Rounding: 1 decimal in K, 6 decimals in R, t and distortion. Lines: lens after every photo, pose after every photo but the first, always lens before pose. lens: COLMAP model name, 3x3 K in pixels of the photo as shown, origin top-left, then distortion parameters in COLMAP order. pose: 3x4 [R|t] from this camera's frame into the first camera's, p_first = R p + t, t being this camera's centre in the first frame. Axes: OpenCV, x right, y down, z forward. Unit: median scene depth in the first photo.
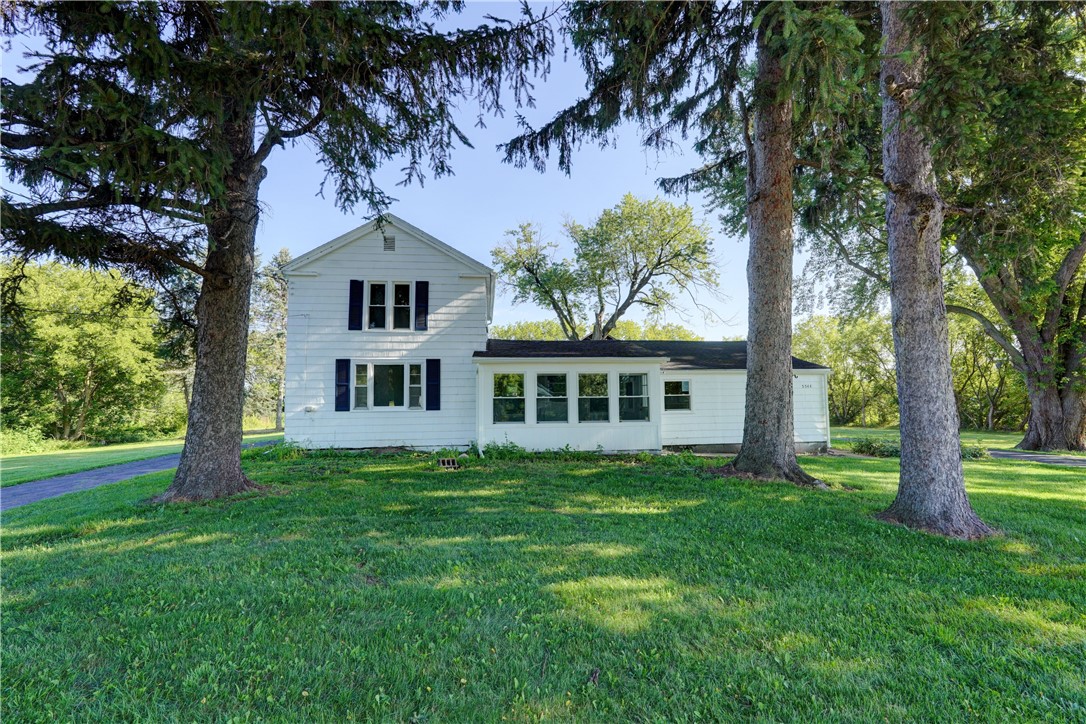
lens RADIAL K [[494.8, 0, 543.0], [0, 494.8, 362.0], [0, 0, 1]] dist [0.000262, -0.000046]
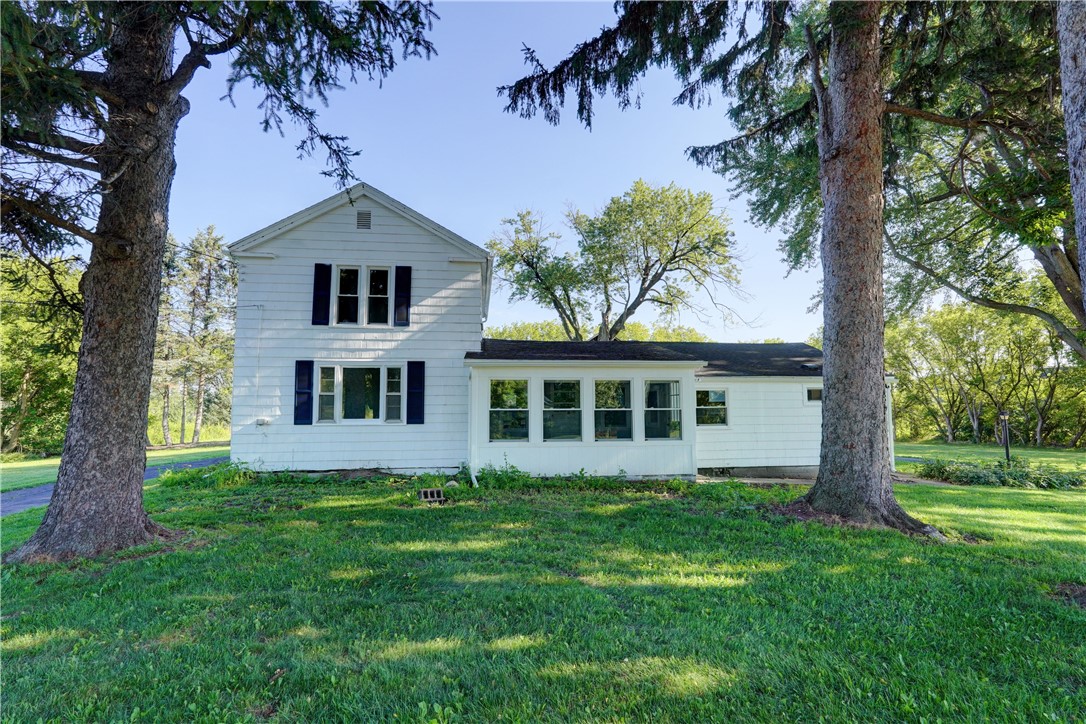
lens RADIAL K [[526.9, 0, 543.0], [0, 526.9, 362.0], [0, 0, 1]] dist [-0.000456, 0.000245]
pose [[0.999945, 0.007231, 0.007612, -0.019976], [-0.007154, 0.999923, -0.010178, 0.002735], [-0.007685, 0.010123, 0.999919, 0.135011]]
